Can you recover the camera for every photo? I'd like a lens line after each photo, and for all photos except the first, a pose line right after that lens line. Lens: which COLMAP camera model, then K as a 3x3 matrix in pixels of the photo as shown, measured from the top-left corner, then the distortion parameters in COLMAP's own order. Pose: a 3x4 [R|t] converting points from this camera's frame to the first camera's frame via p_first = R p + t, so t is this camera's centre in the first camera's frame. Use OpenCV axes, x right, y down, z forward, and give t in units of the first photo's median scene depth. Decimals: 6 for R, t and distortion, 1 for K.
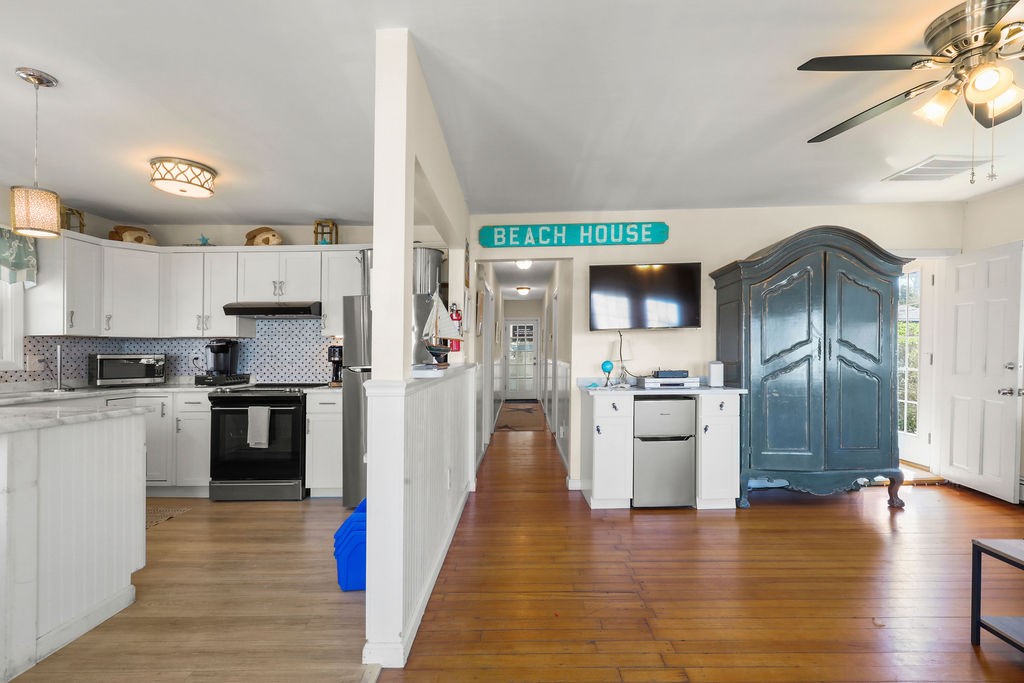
lens RADIAL K [[468.7, 0, 512.1], [0, 468.7, 343.3], [0, 0, 1]] dist [-0.000302, 0.000266]
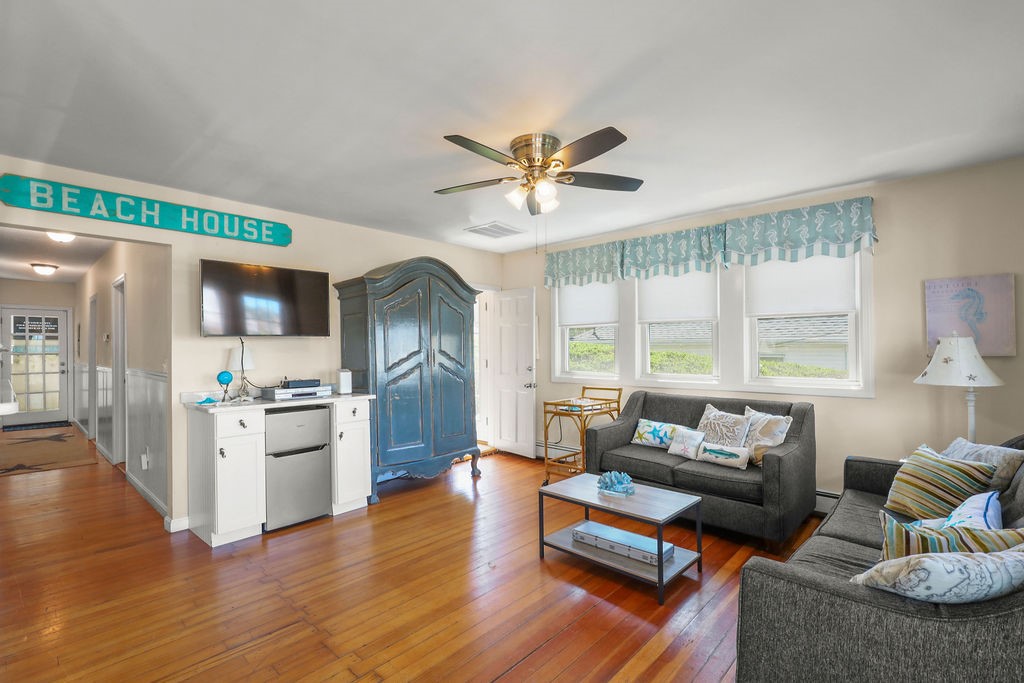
lens RADIAL K [[456.1, 0, 522.3], [0, 456.1, 337.5], [0, 0, 1]] dist [-0.001126, -0.000130]
pose [[0.666210, 0.030809, 0.745127, -0.068664], [-0.015498, 0.999502, -0.027470, -0.011951], [-0.745603, 0.006753, 0.666356, 0.020308]]
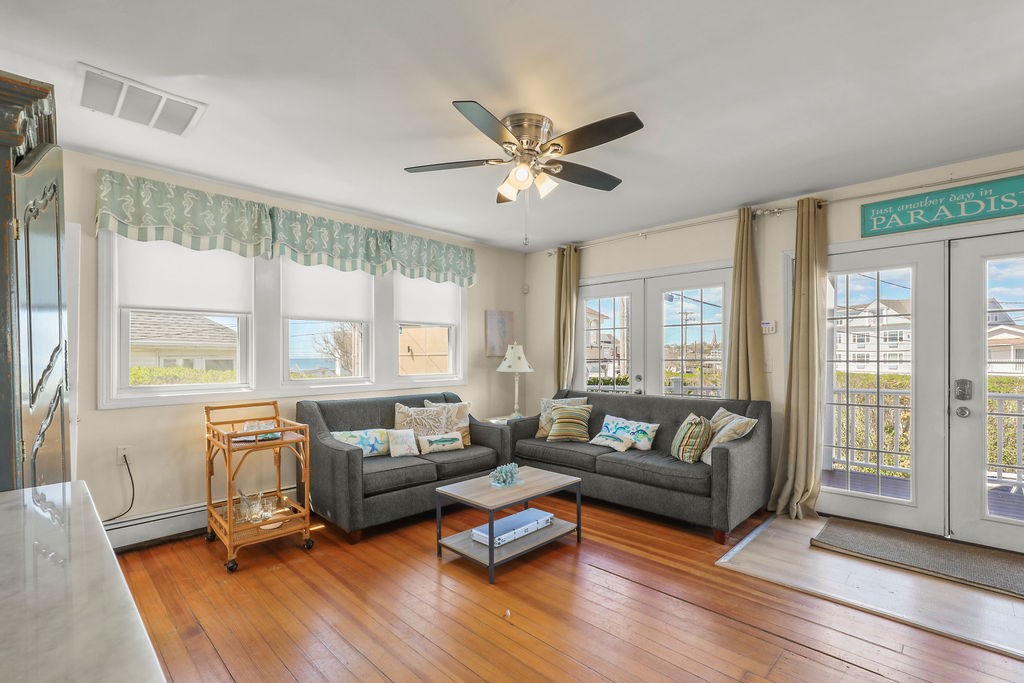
lens RADIAL K [[468.7, 0, 512.1], [0, 468.7, 343.3], [0, 0, 1]] dist [-0.000302, 0.000266]
pose [[-0.721834, 0.000528, 0.692066, 0.000189], [-0.019244, 0.999598, -0.020834, -0.020495], [-0.691799, -0.028356, -0.721533, 0.938341]]
